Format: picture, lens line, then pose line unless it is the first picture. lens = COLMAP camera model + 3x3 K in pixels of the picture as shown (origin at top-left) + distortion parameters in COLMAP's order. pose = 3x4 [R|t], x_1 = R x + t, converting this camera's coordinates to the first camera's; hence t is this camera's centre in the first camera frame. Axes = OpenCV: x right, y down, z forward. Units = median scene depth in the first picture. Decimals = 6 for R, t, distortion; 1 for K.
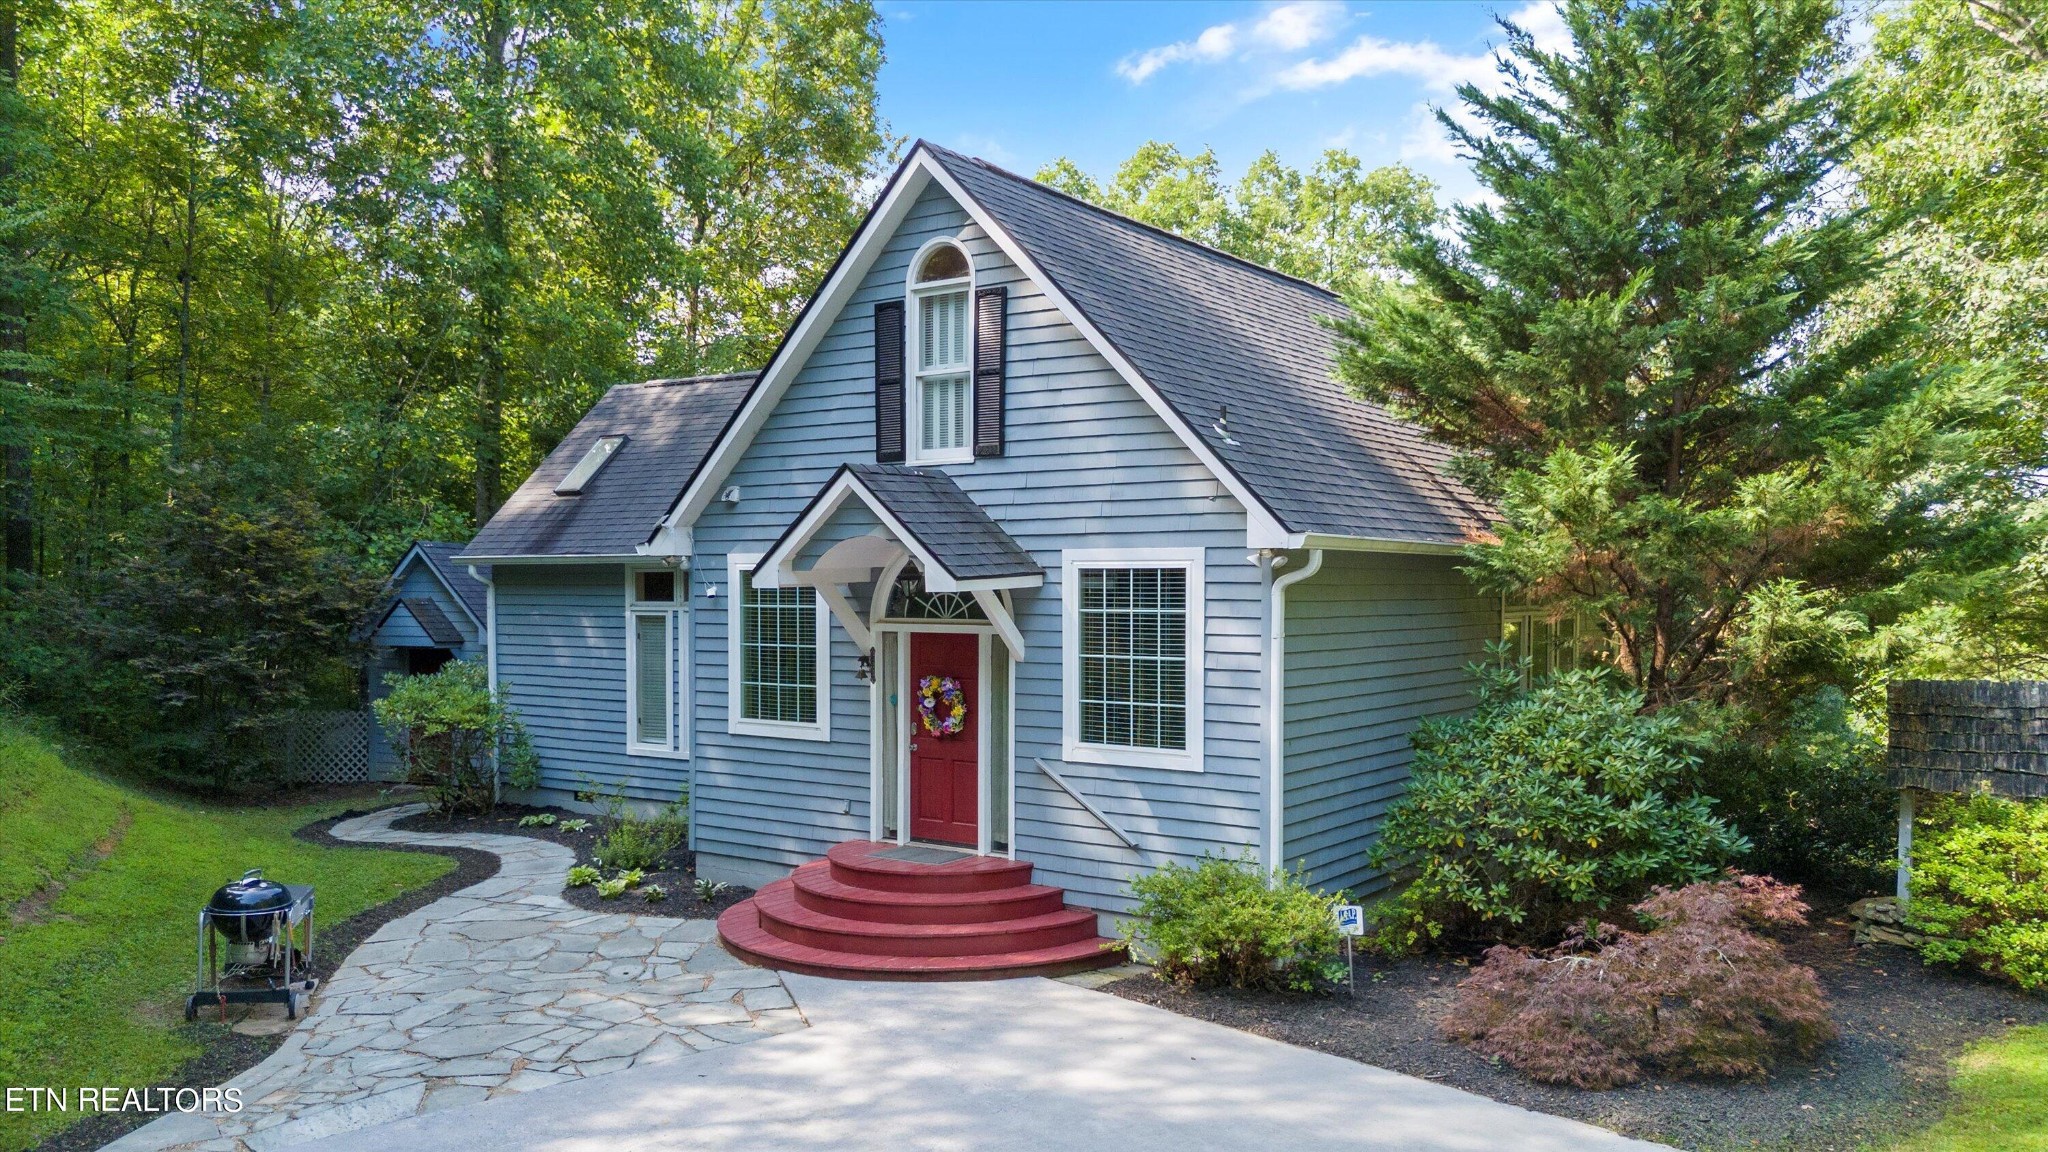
lens RADIAL K [[1539.6, 0, 1024.0], [0, 1539.6, 576.0], [0, 0, 1]] dist [0.089879, -0.103918]
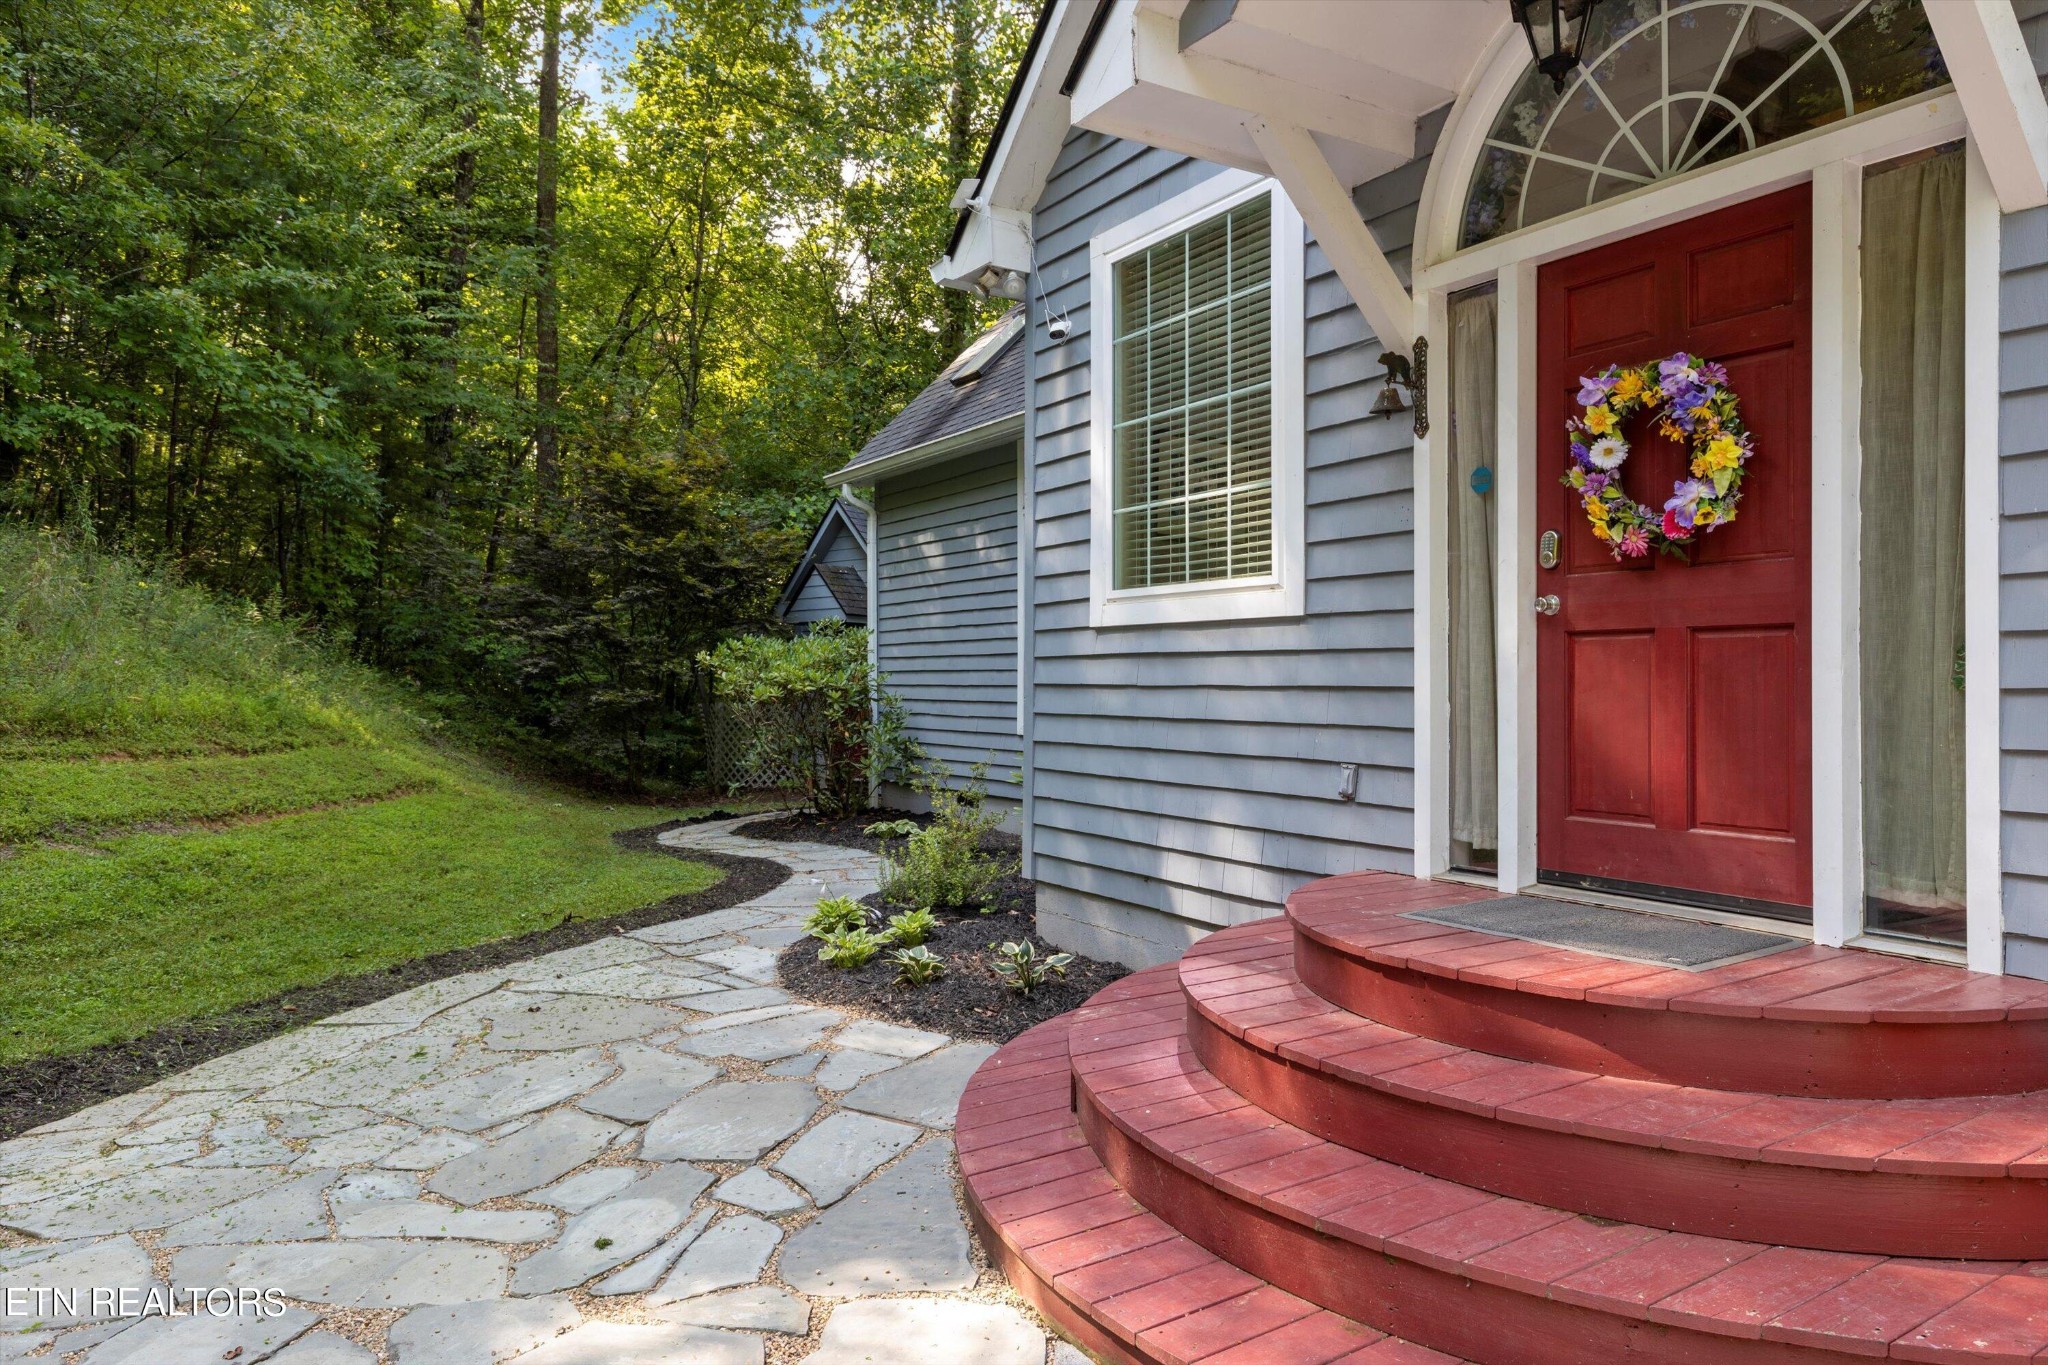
lens RADIAL K [[1253.7, 0, 1061.5], [0, 1253.7, 676.9], [0, 0, 1]] dist [0.015584, -0.000069]
pose [[0.936814, 0.001147, -0.349827, -0.074829], [-0.003016, 0.999984, -0.004798, 0.128037], [0.349816, 0.005550, 0.936802, 0.705717]]
